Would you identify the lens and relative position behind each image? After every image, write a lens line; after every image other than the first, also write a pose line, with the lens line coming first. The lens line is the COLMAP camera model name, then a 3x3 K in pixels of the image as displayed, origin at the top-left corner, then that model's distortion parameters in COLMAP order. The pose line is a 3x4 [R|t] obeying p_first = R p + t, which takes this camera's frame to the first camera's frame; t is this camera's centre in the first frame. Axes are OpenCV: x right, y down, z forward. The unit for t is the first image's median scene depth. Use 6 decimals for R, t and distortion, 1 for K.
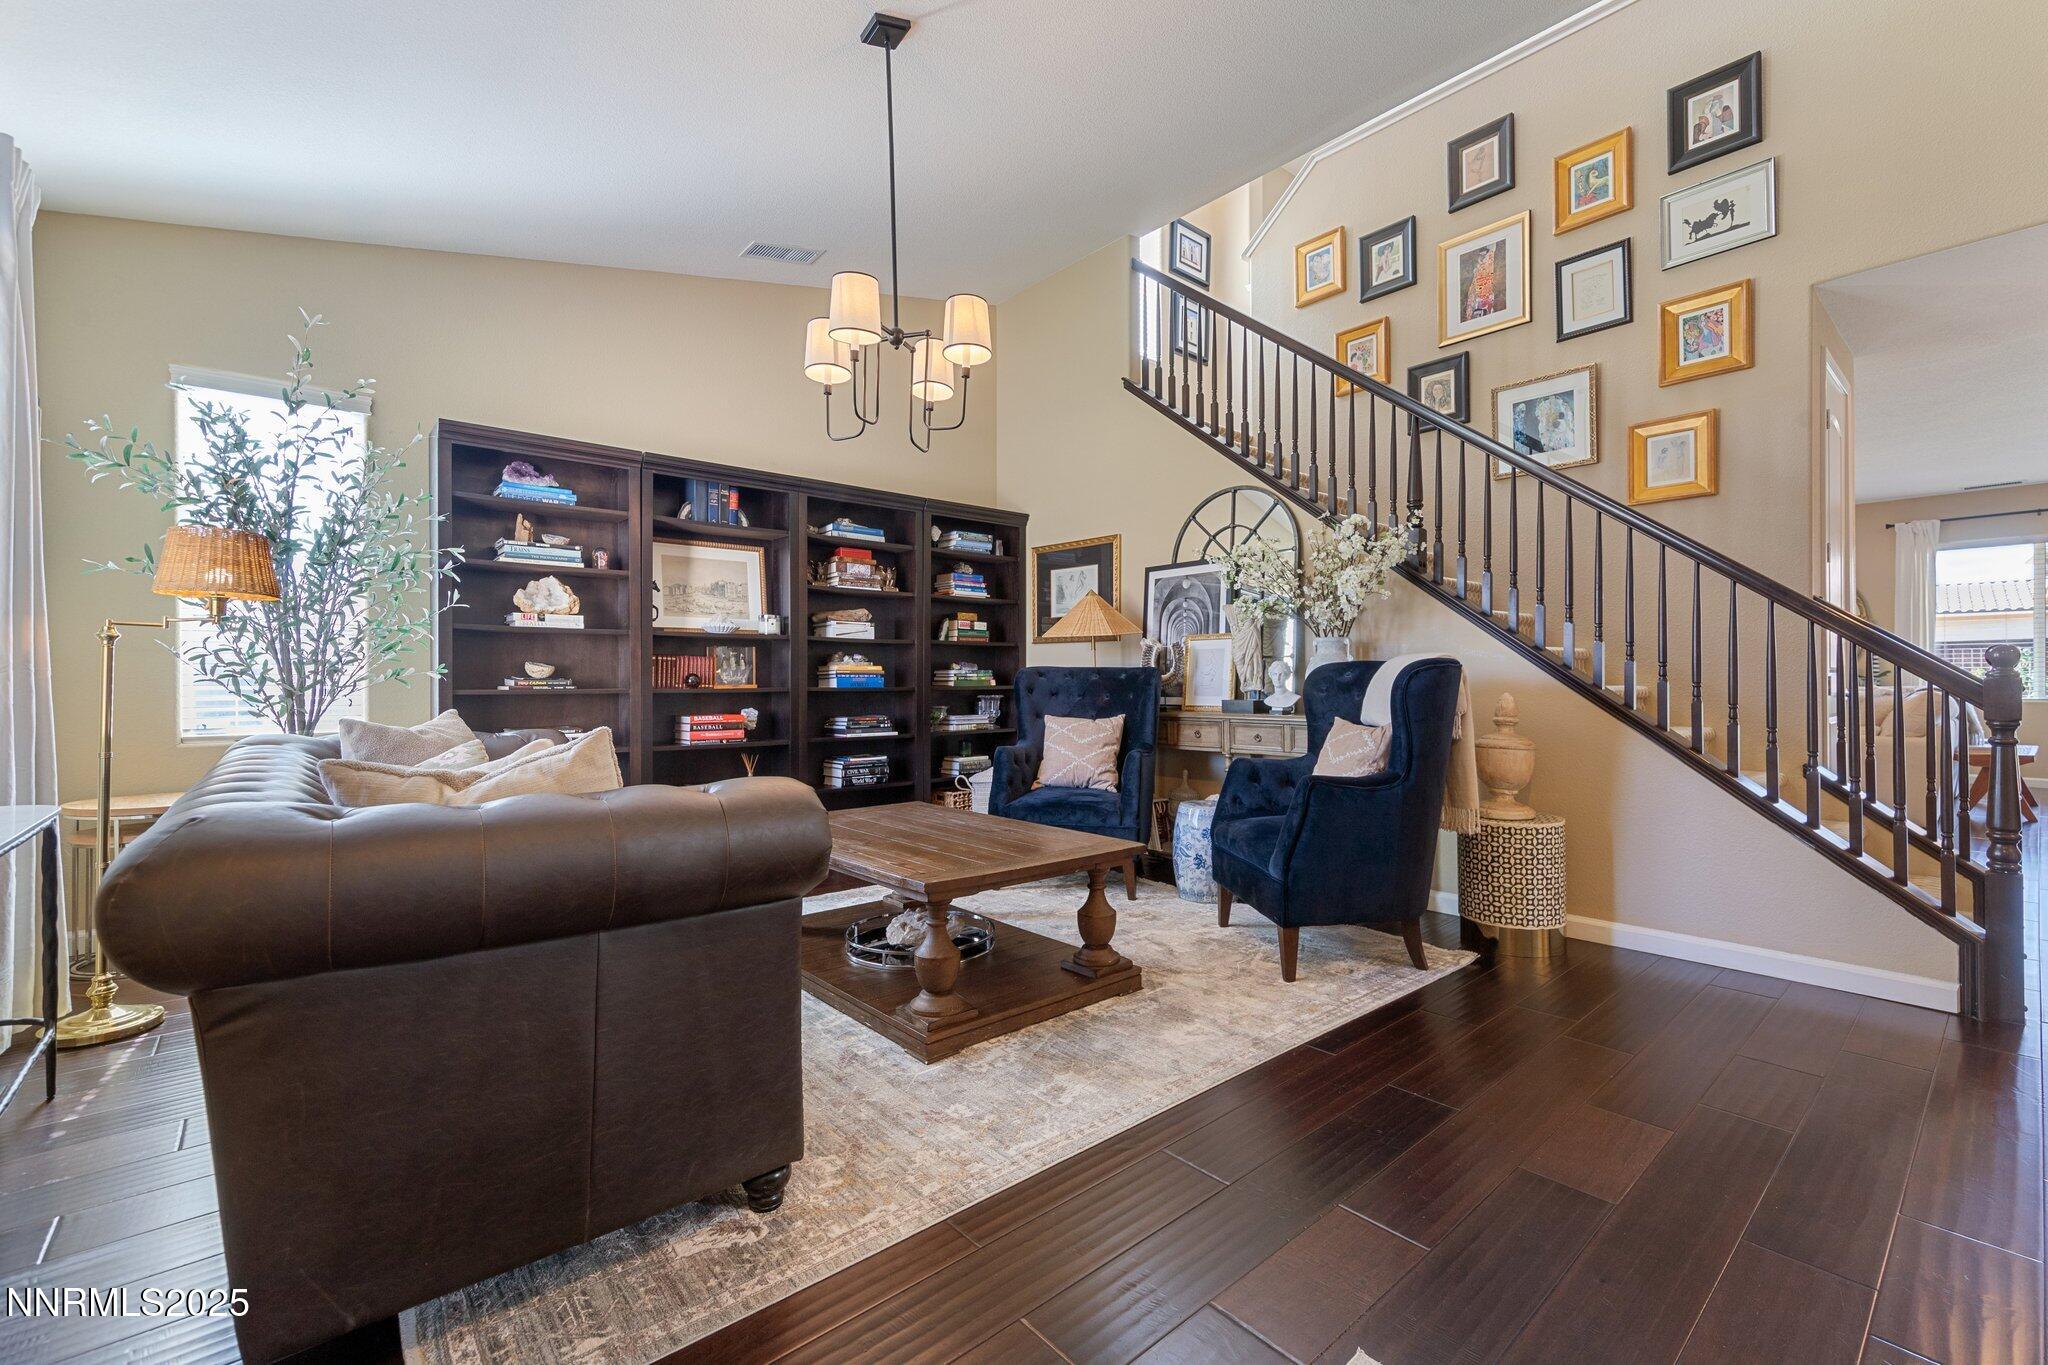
lens RADIAL K [[852.9, 0, 1036.0], [0, 852.9, 682.9], [0, 0, 1]] dist [-0.000370, -0.001048]
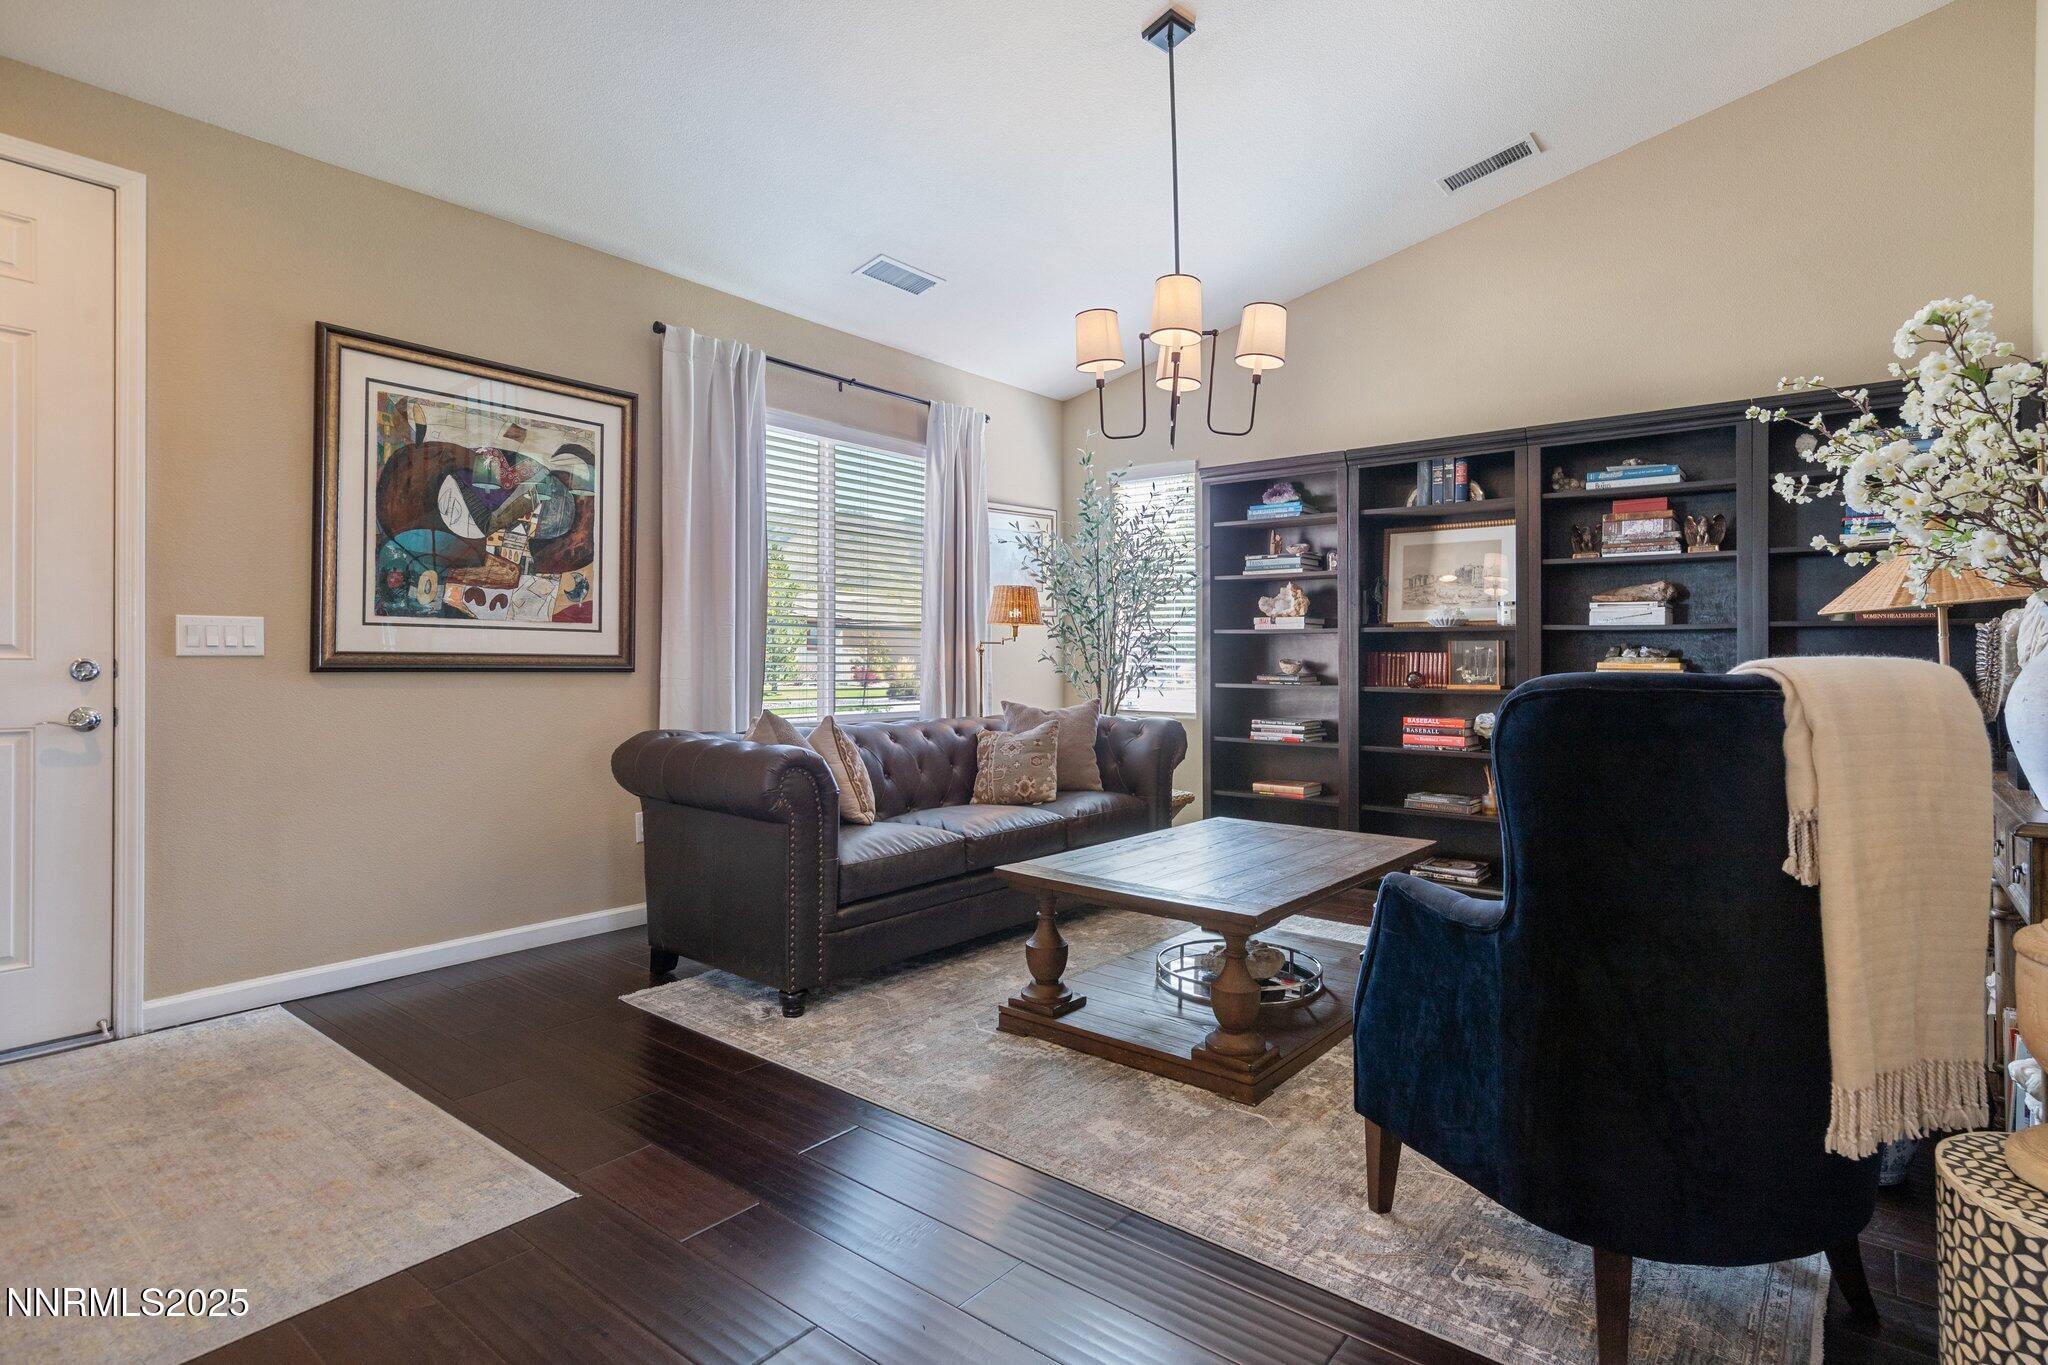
lens RADIAL K [[1036.8, 0, 1071.4], [0, 1036.8, 655.1], [0, 0, 1]] dist [0.016367, -0.000061]
pose [[0.200389, 0.001417, -0.979715, 0.619439], [-0.010413, 0.999946, -0.000684, -0.024101], [0.979661, 0.010339, 0.200392, 0.407566]]
